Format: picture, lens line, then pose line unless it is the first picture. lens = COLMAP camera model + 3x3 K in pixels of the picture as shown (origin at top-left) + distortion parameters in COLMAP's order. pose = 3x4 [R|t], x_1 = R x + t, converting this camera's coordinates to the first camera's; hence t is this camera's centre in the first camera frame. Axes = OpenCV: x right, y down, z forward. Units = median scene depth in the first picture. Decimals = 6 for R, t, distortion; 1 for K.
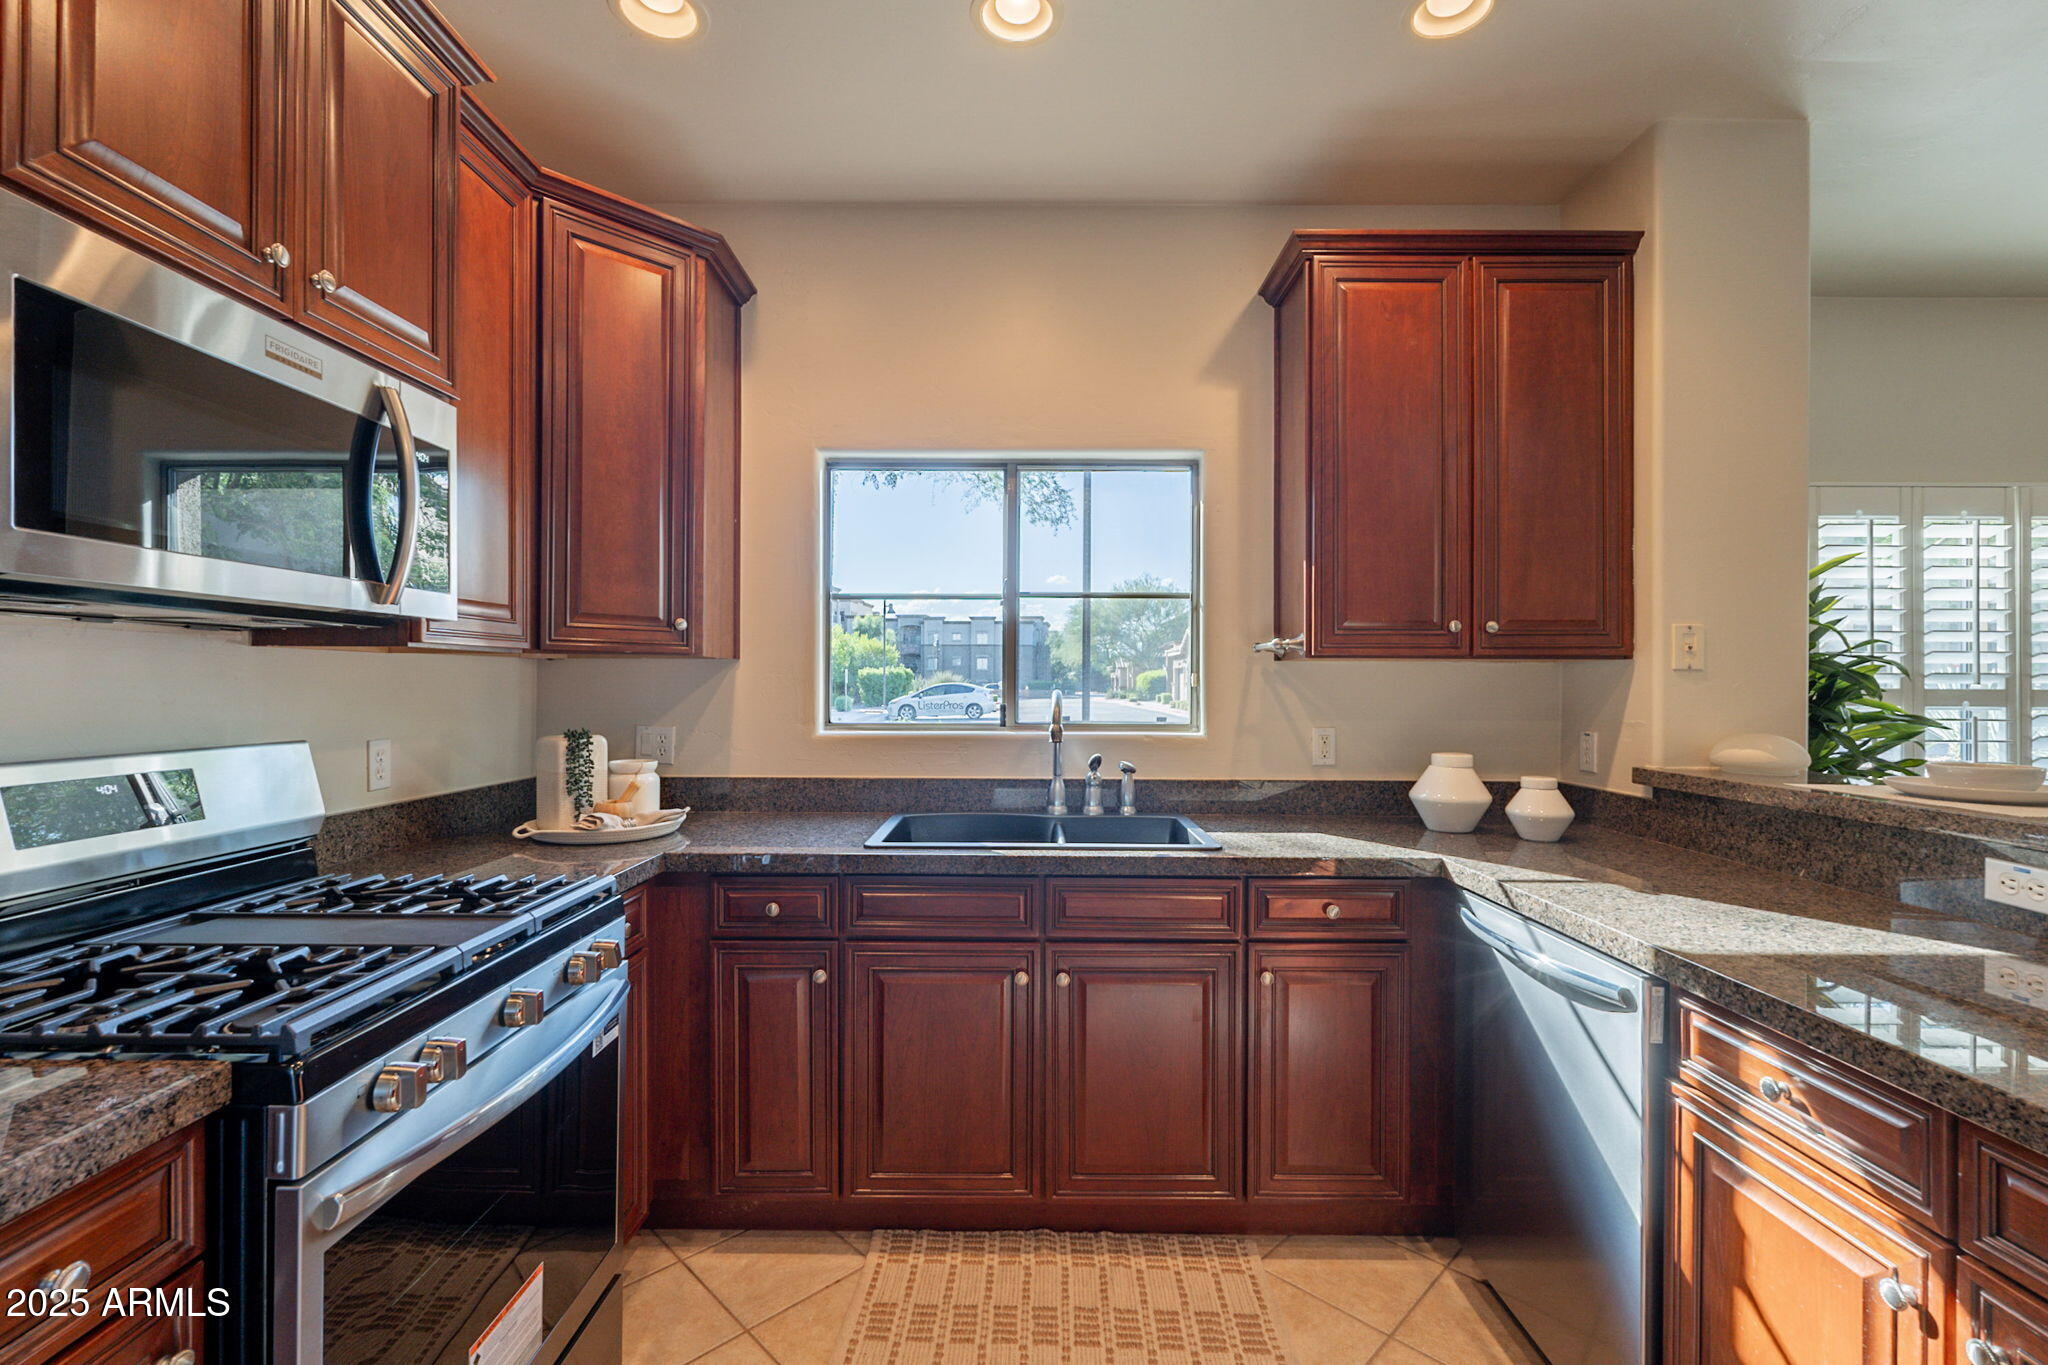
lens RADIAL K [[894.3, 0, 1020.6], [0, 894.3, 682.1], [0, 0, 1]] dist [-0.002343, -0.000178]
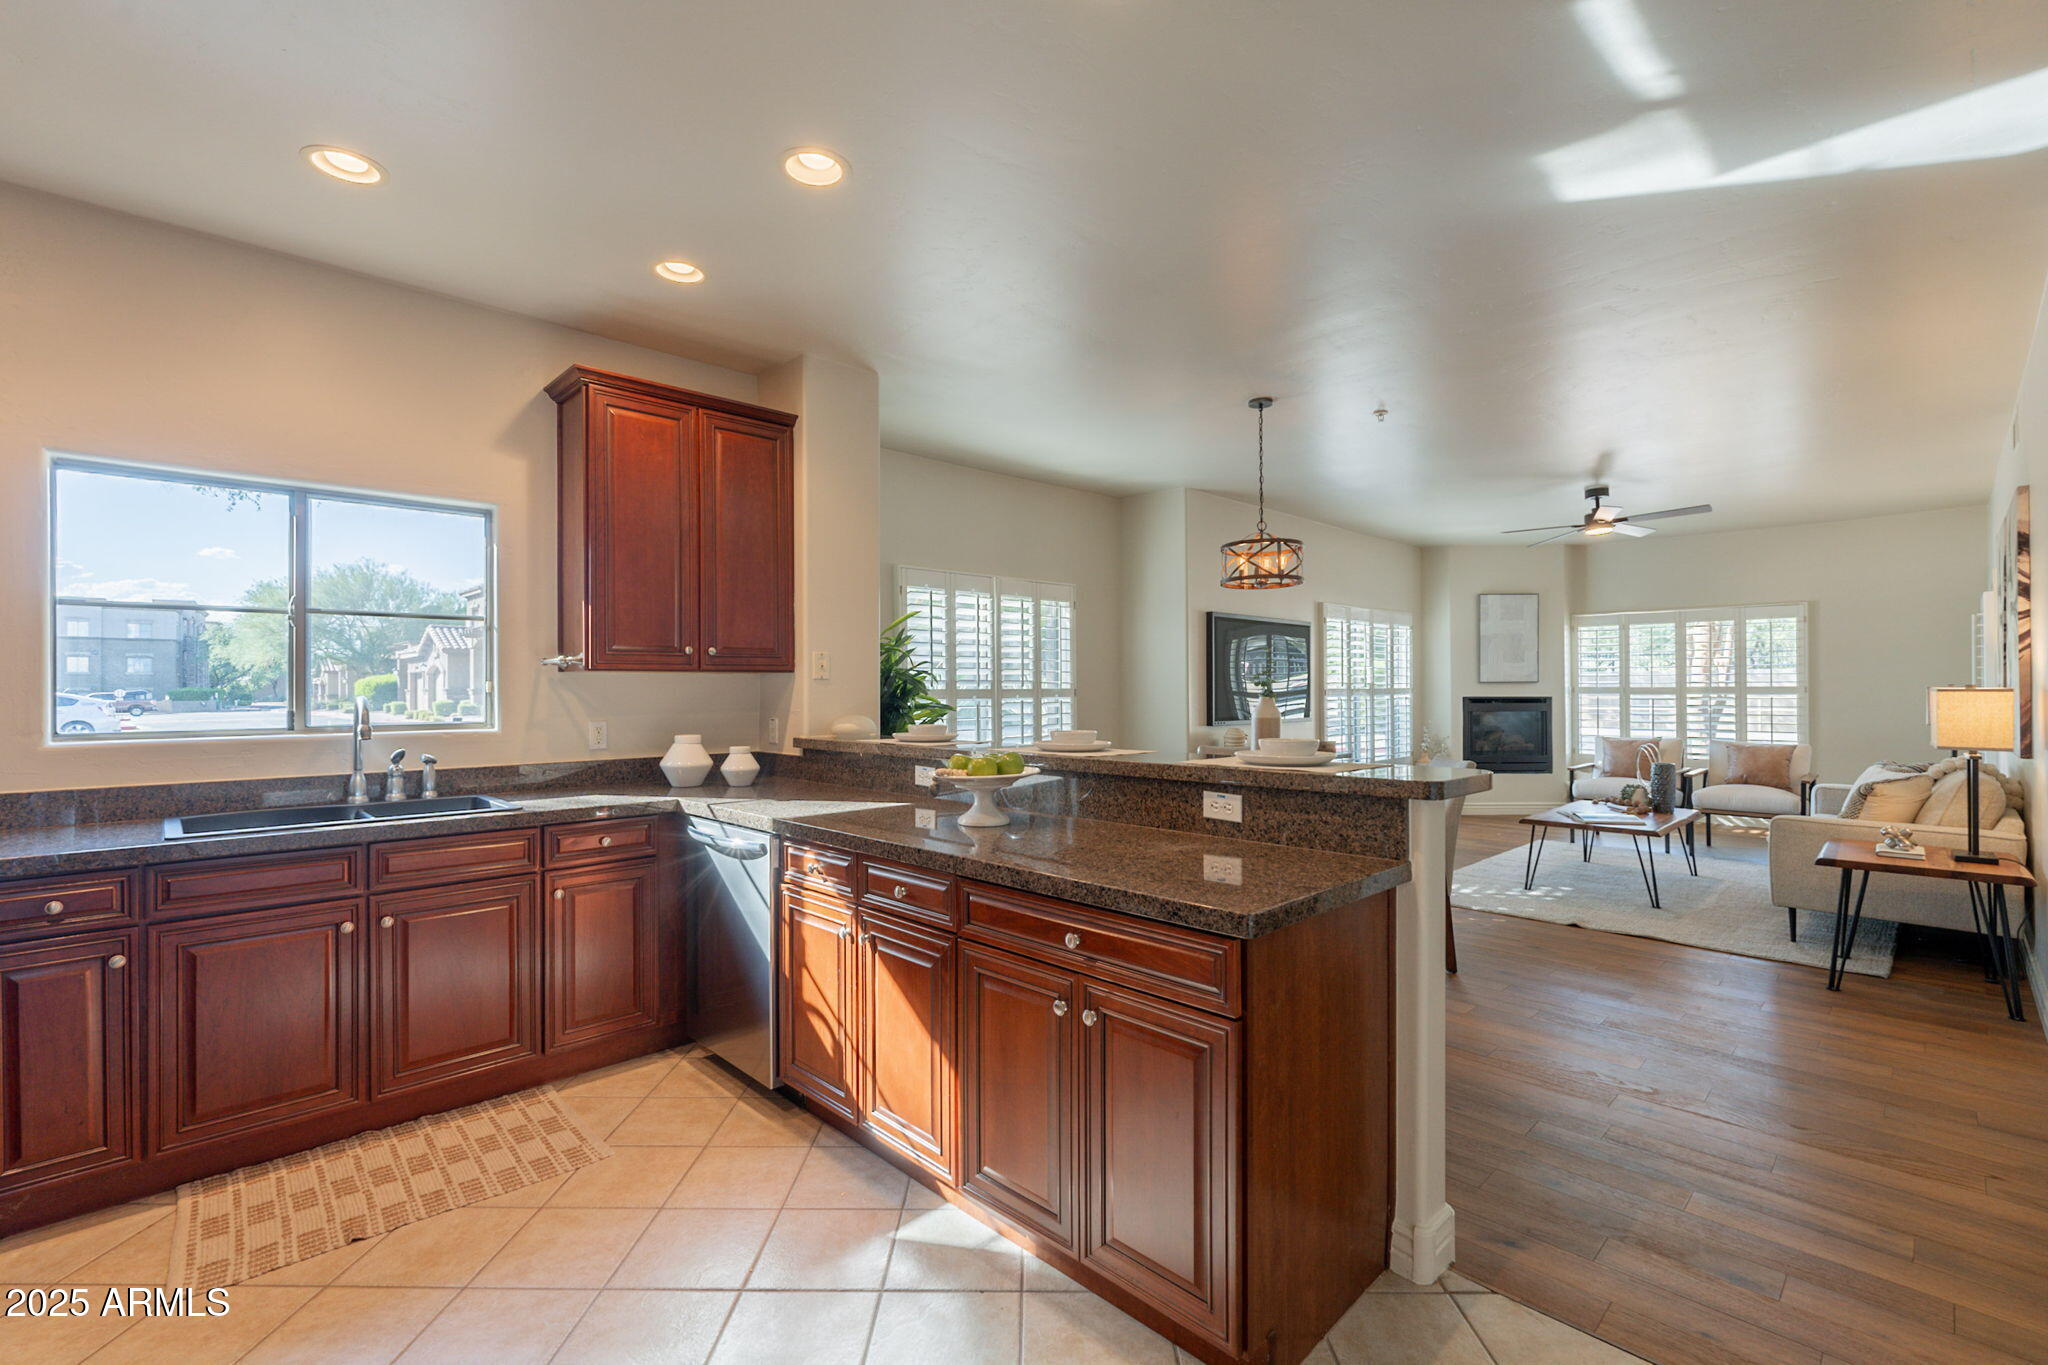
lens RADIAL K [[894.3, 0, 1021.7], [0, 894.3, 682.7], [0, 0, 1]] dist [-0.002343, -0.000178]
pose [[0.715597, -0.003817, 0.698503, -0.180859], [0.007253, 0.999972, -0.001966, -0.000323], [-0.698476, 0.006473, 0.715604, -0.512271]]
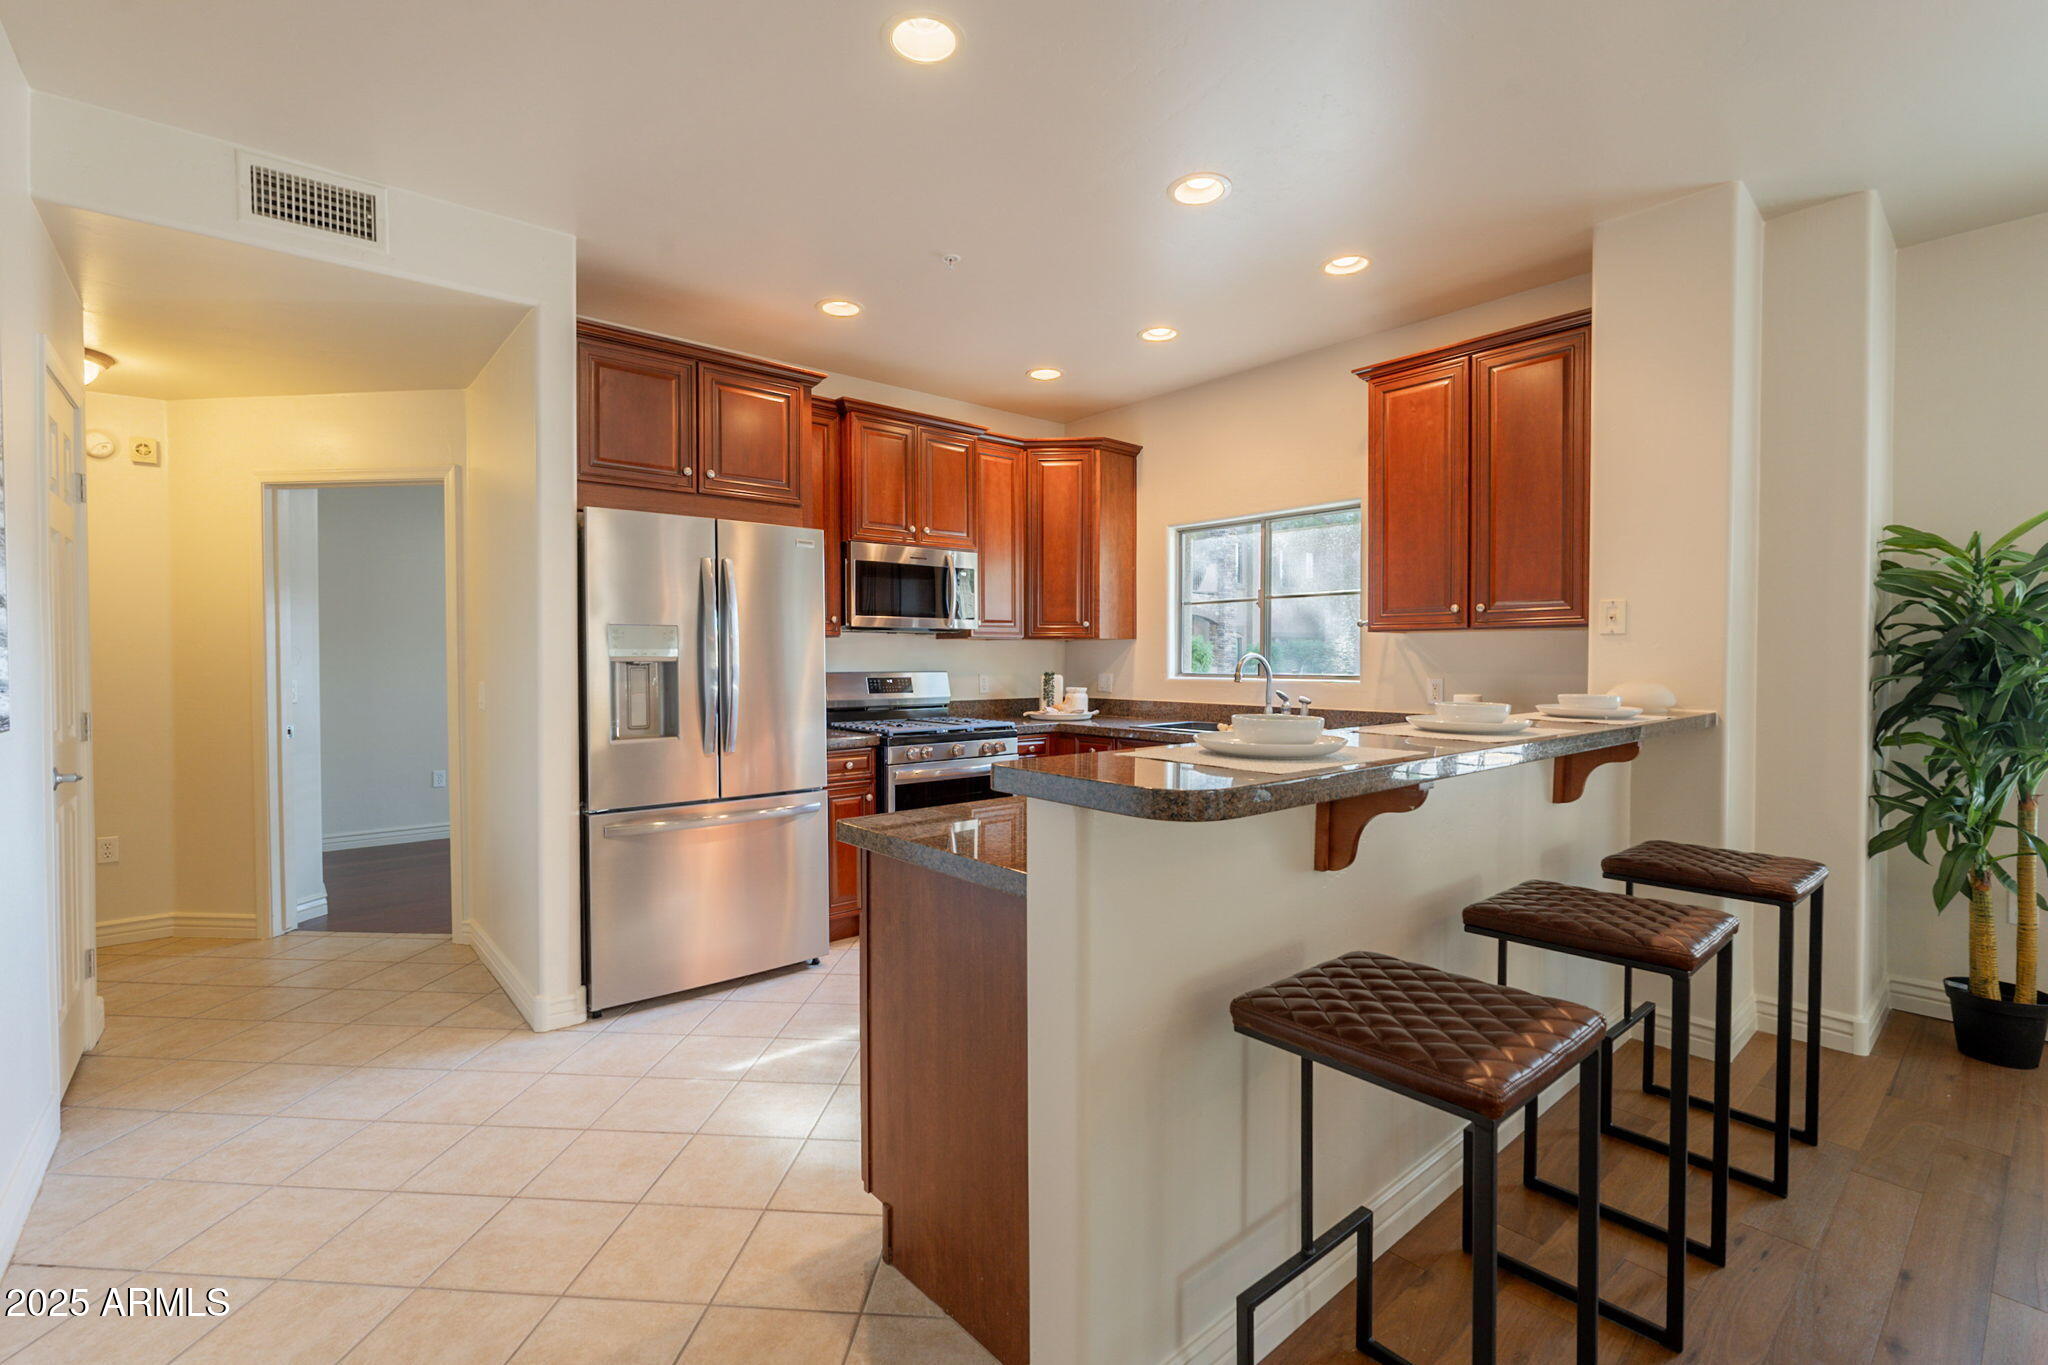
lens RADIAL K [[894.3, 0, 1007.2], [0, 894.3, 674.0], [0, 0, 1]] dist [-0.002343, -0.000178]
pose [[0.643926, 0.009898, -0.765024, 1.227307], [0.004062, 0.999858, 0.016356, 0.021008], [0.765077, -0.013639, 0.643794, -0.576666]]
